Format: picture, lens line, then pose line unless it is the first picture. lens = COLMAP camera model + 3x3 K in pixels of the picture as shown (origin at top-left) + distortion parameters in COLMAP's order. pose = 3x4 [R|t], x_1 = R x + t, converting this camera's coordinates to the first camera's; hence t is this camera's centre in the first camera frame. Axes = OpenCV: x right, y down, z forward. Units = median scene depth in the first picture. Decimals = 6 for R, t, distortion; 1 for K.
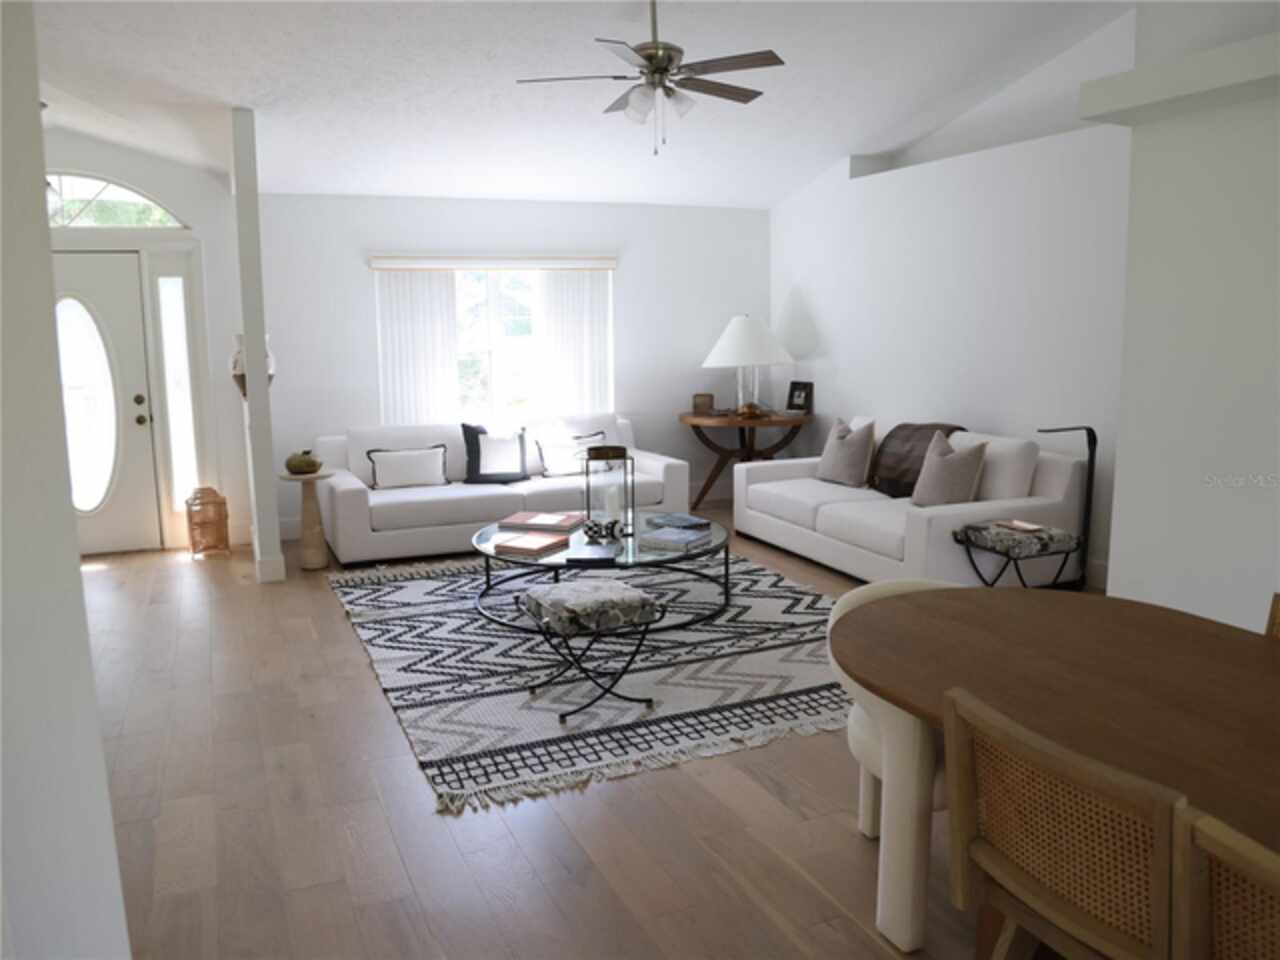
lens RADIAL K [[981.3, 0, 640.0], [0, 981.3, 480.0], [0, 0, 1]] dist [-0.122246, 0.066636]
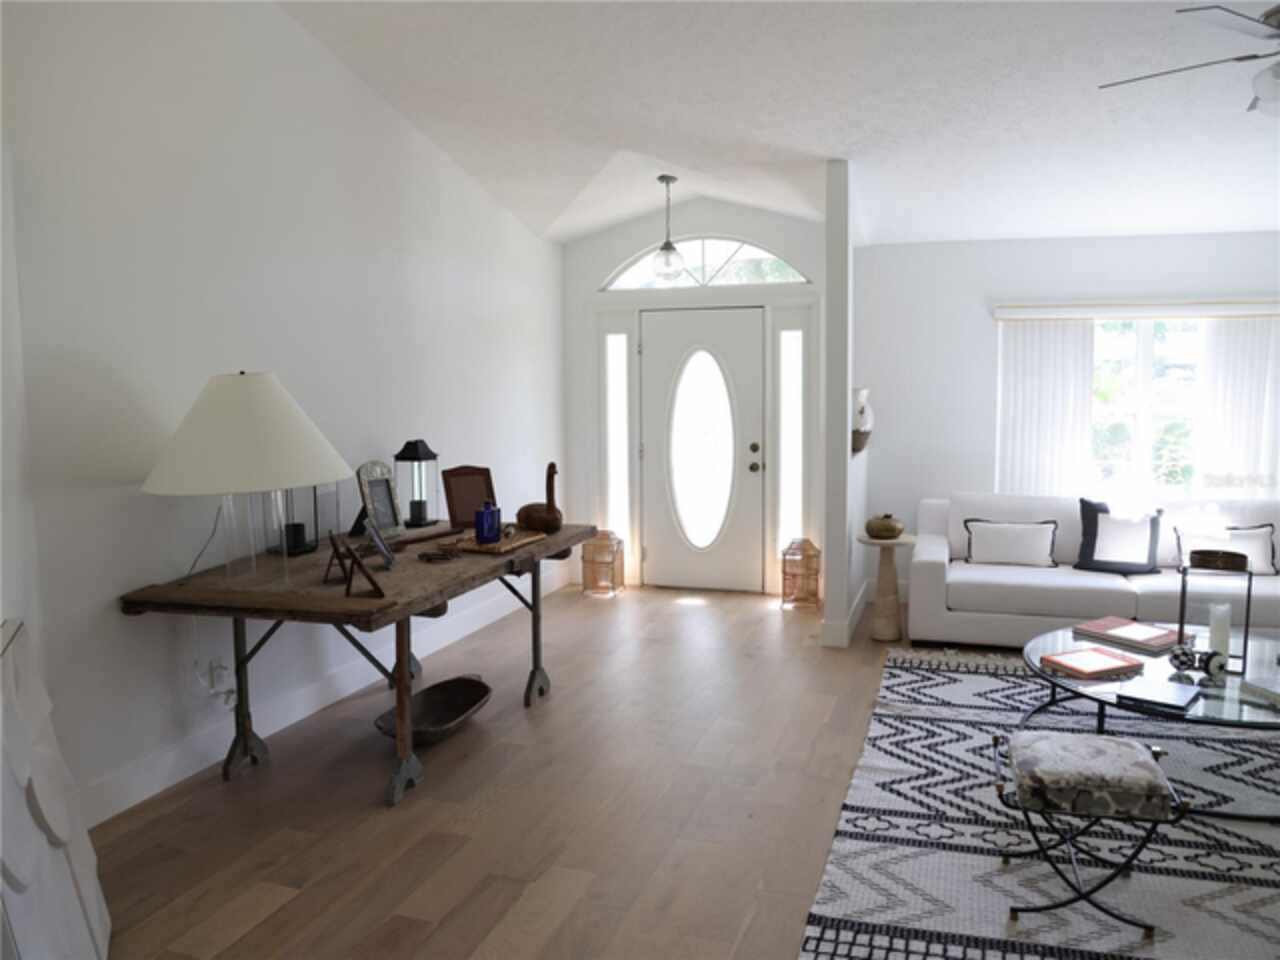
lens RADIAL K [[966.1, 0, 646.1], [0, 966.1, 481.5], [0, 0, 1]] dist [-0.120260, 0.065208]
pose [[0.739058, 0.077287, -0.669193, 0.113294], [-0.104754, 0.994498, -0.000834, -0.040227], [0.665447, 0.070717, 0.743088, 0.163547]]
